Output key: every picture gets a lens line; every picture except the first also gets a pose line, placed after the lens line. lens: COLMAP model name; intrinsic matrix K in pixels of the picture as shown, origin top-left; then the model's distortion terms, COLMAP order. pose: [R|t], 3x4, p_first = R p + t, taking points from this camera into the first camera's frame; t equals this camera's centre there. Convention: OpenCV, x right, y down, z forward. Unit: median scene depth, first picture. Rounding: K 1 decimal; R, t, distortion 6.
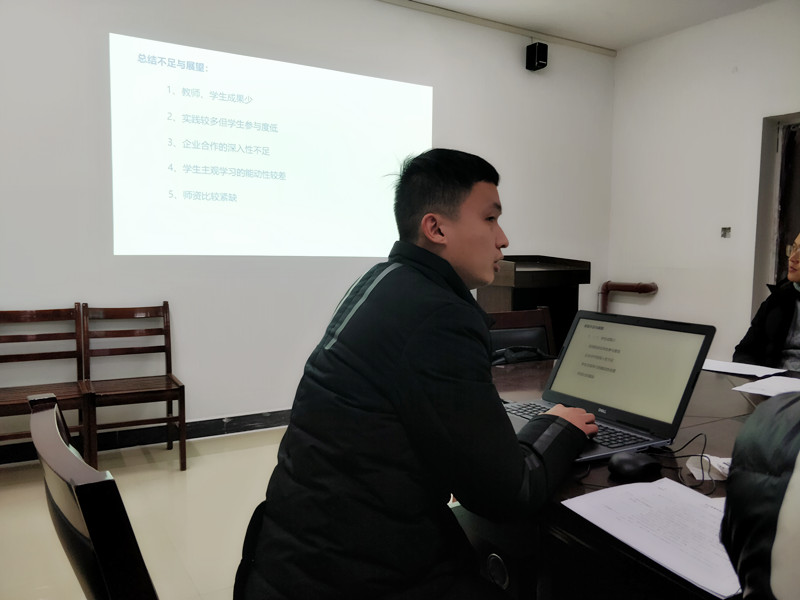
lens RADIAL K [[658.9, 0, 405.8], [0, 658.9, 297.5], [0, 0, 1]] dist [0.059269, -0.076685]
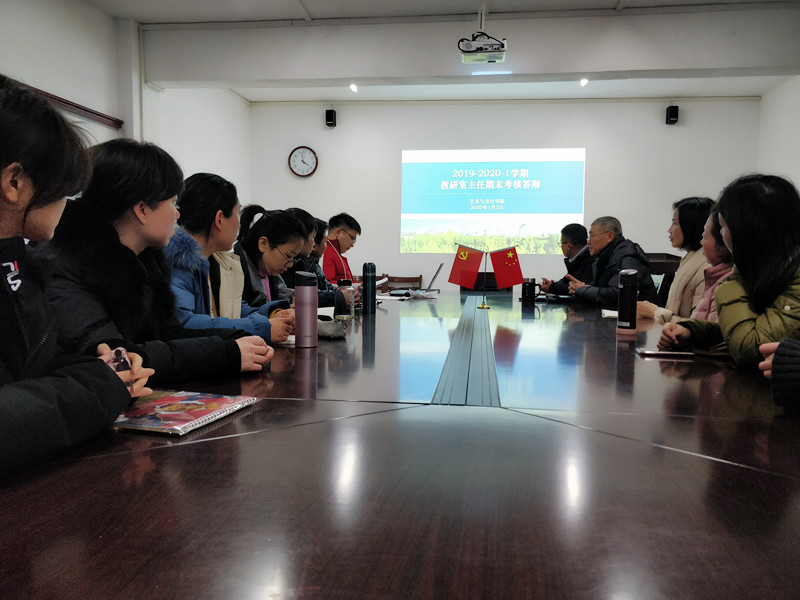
lens RADIAL K [[658.9, 0, 400.5], [0, 658.9, 298.9], [0, 0, 1]] dist [0.059269, -0.076685]
pose [[0.775645, 0.034479, -0.630226, 0.715232], [-0.051613, 0.998628, -0.008889, 0.081263], [0.629055, 0.039422, 0.776360, -0.501788]]
